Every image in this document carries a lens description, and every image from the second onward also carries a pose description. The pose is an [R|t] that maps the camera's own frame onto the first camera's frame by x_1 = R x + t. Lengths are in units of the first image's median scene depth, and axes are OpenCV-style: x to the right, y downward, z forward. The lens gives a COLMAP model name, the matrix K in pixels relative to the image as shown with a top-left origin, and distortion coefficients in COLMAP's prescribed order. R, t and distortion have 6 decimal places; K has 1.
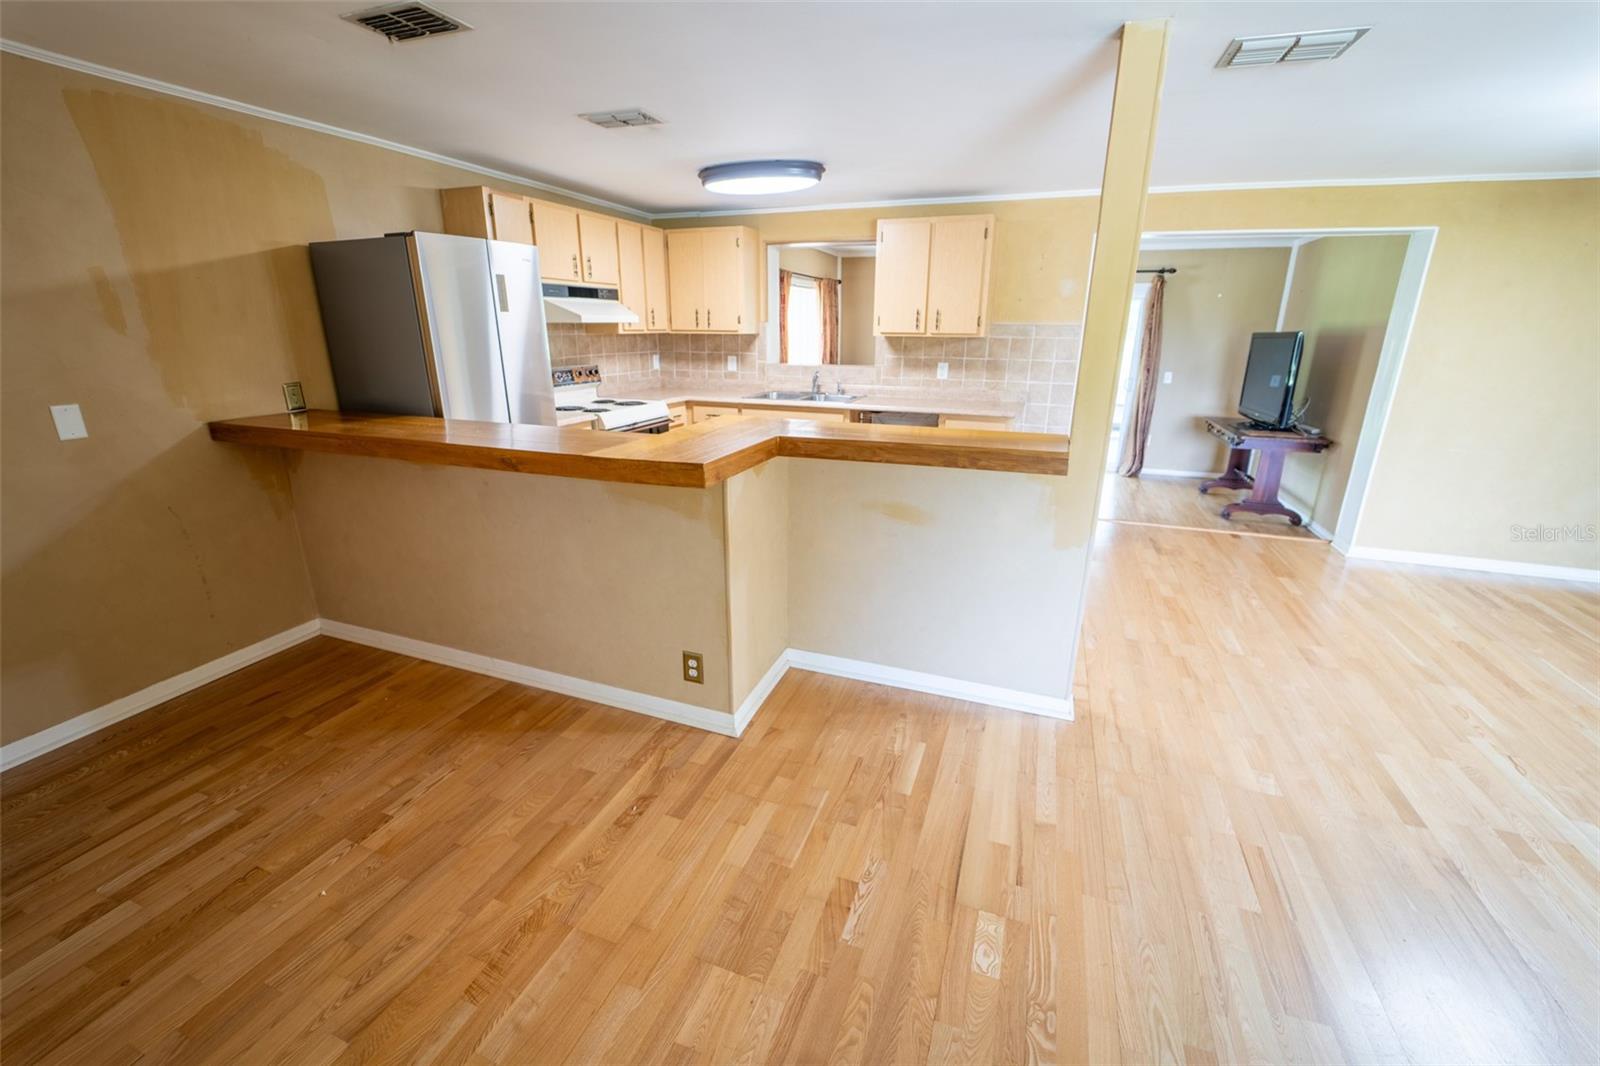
lens RADIAL K [[652.7, 0, 798.4], [0, 652.7, 527.9], [0, 0, 1]] dist [-0.021542, -0.000108]
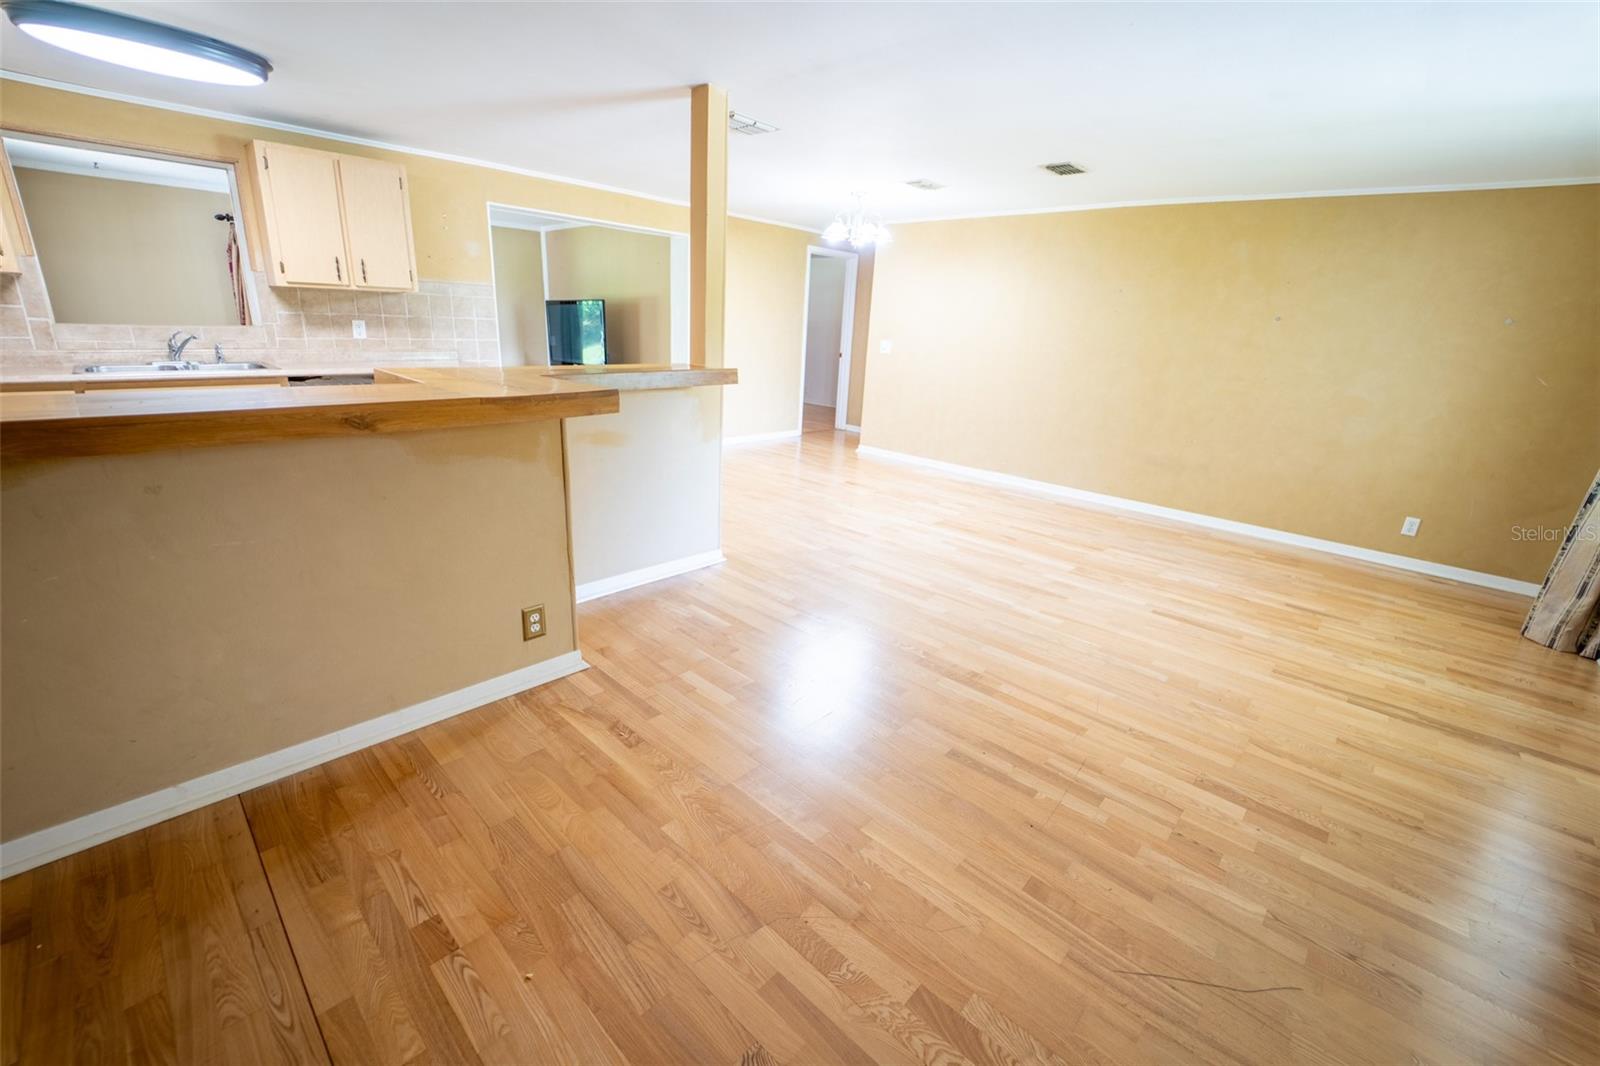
lens RADIAL K [[652.7, 0, 799.9], [0, 652.7, 531.3], [0, 0, 1]] dist [-0.021542, -0.000108]
pose [[0.384579, -0.268153, 0.883286, -0.459130], [0.231515, 0.954312, 0.188914, -0.002446], [-0.893588, 0.131842, 0.429090, 0.123833]]
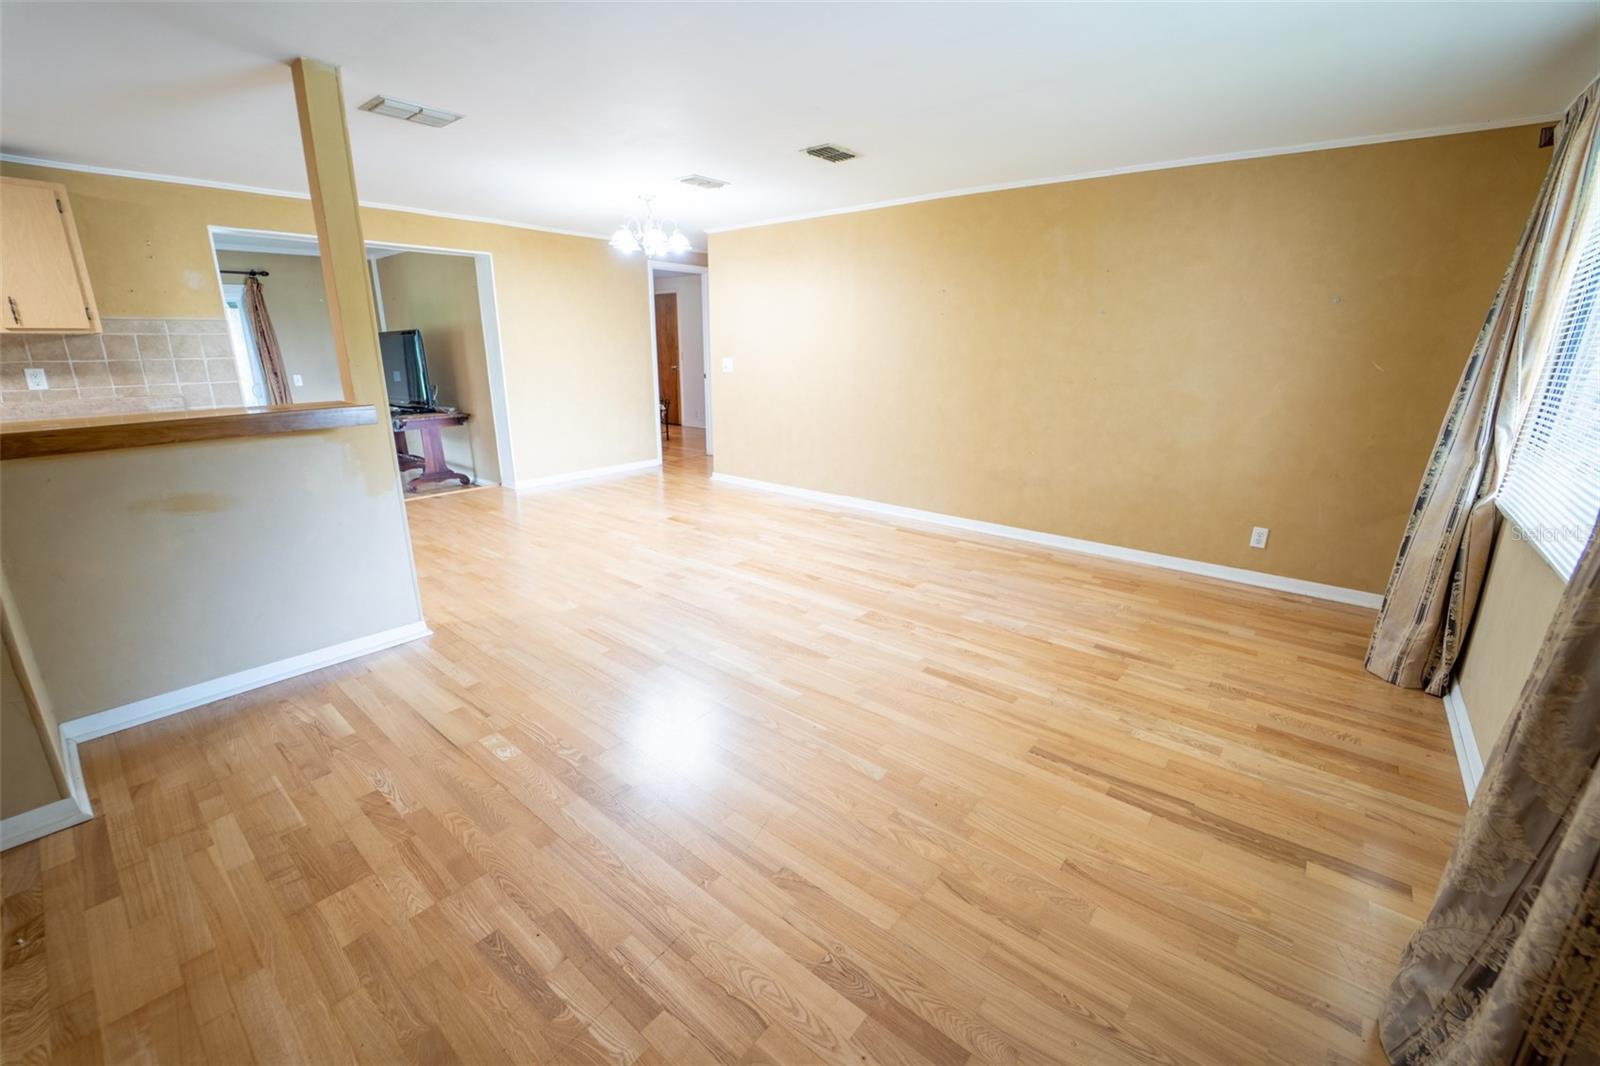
lens RADIAL K [[652.7, 0, 800.8], [0, 652.7, 529.7], [0, 0, 1]] dist [-0.021542, -0.000108]
pose [[0.330579, -0.262521, 0.906532, -0.227000], [0.281391, 0.944264, 0.170834, 0.058696], [-0.900853, 0.198616, 0.386025, -0.069331]]
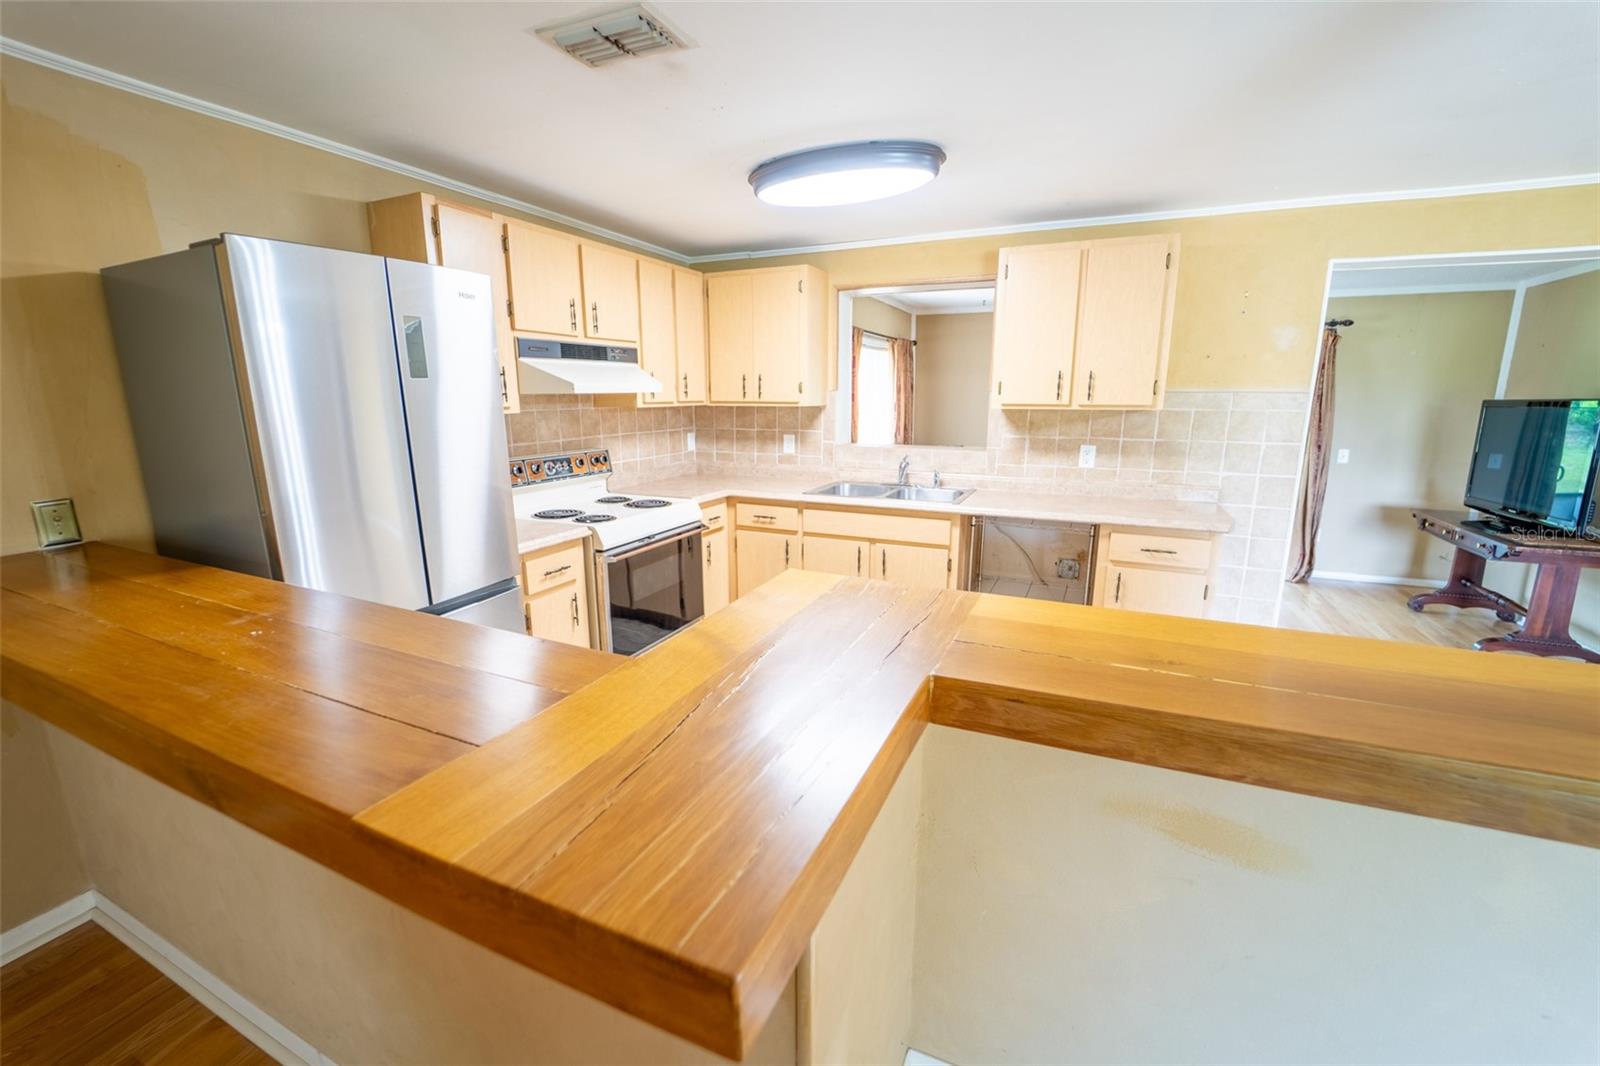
lens RADIAL K [[652.7, 0, 799.2], [0, 652.7, 529.2], [0, 0, 1]] dist [-0.021542, -0.000108]
pose [[0.997544, 0.006589, -0.069733, -0.046085], [-0.013183, 0.995434, -0.094534, -0.103733], [0.068792, 0.095221, 0.993076, 0.323105]]
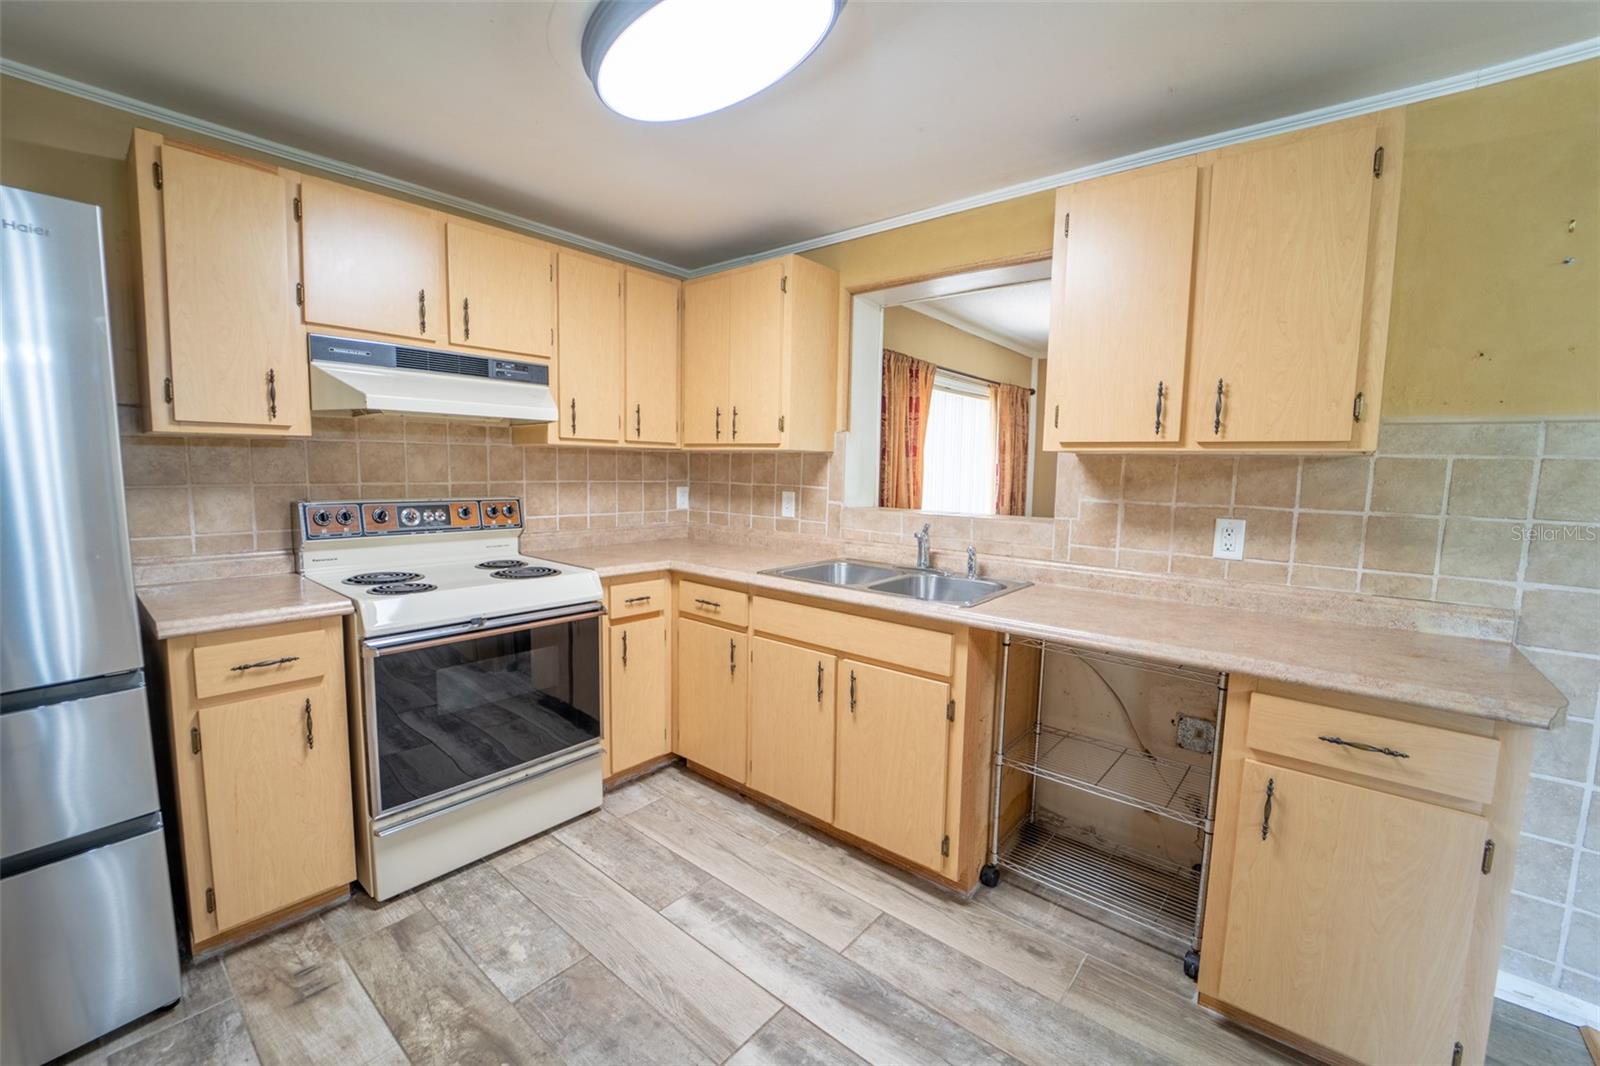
lens RADIAL K [[652.7, 0, 800.6], [0, 652.7, 529.3], [0, 0, 1]] dist [-0.021542, -0.000108]
pose [[0.942992, 0.045126, -0.329743, 0.117374], [-0.112825, 0.975442, -0.189164, -0.160725], [0.313109, 0.215583, 0.924925, 0.621360]]
